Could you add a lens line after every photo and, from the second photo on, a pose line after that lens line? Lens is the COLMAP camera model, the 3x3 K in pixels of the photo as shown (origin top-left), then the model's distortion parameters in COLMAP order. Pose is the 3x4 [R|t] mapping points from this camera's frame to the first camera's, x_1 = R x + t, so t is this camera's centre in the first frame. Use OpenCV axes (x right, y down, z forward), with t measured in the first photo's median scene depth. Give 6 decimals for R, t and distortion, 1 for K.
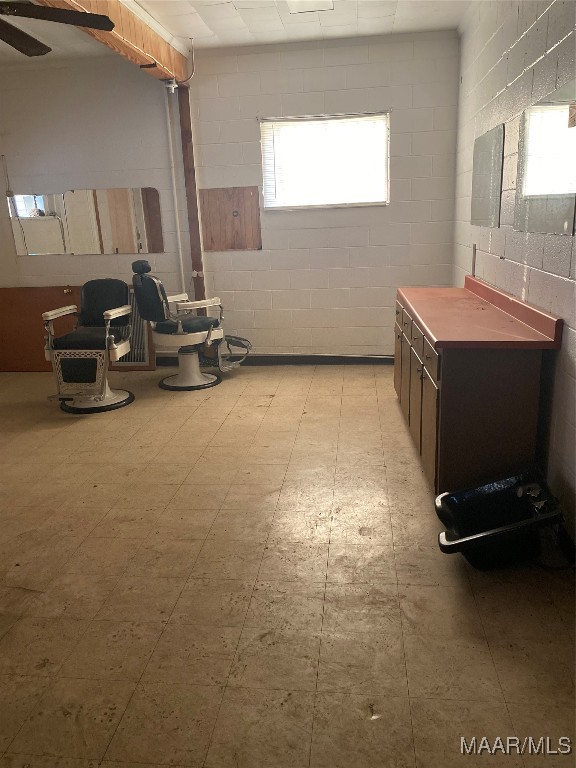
lens RADIAL K [[586.2, 0, 288.3], [0, 586.2, 395.1], [0, 0, 1]] dist [0.044948, -0.055969]
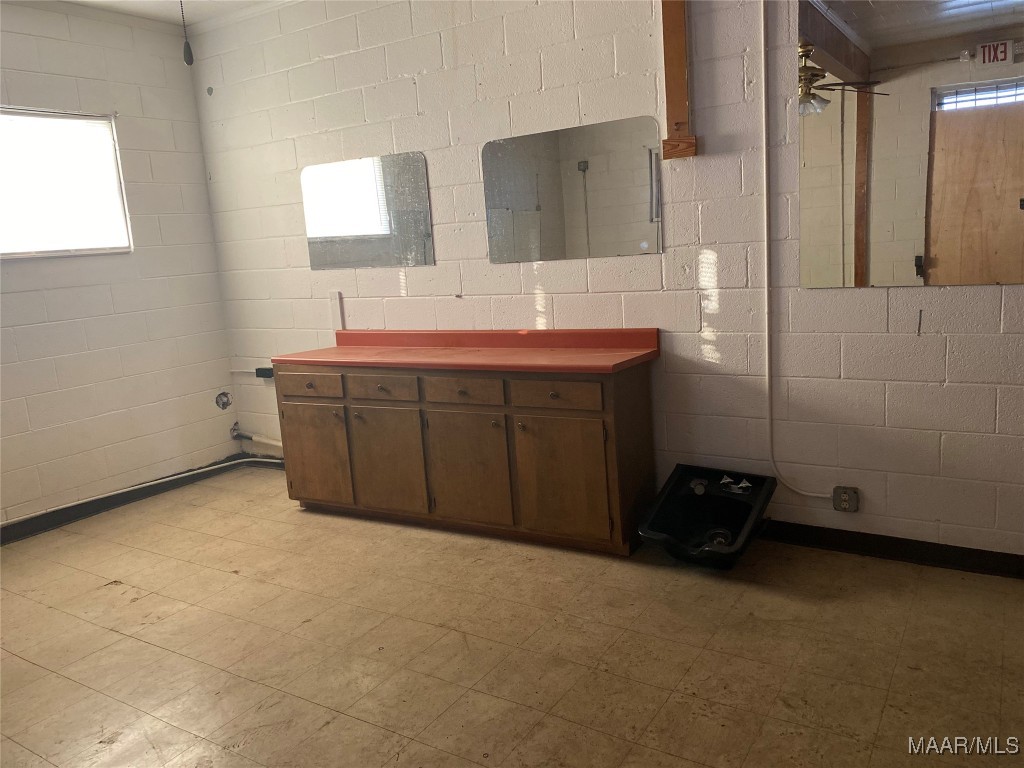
lens RADIAL K [[781.6, 0, 521.4], [0, 781.6, 382.4], [0, 0, 1]] dist [0.044948, -0.055969]
pose [[0.437237, -0.156476, 0.885629, -0.487149], [0.308247, 0.951174, 0.015874, -0.070826], [-0.844871, 0.266052, 0.464122, 0.292211]]
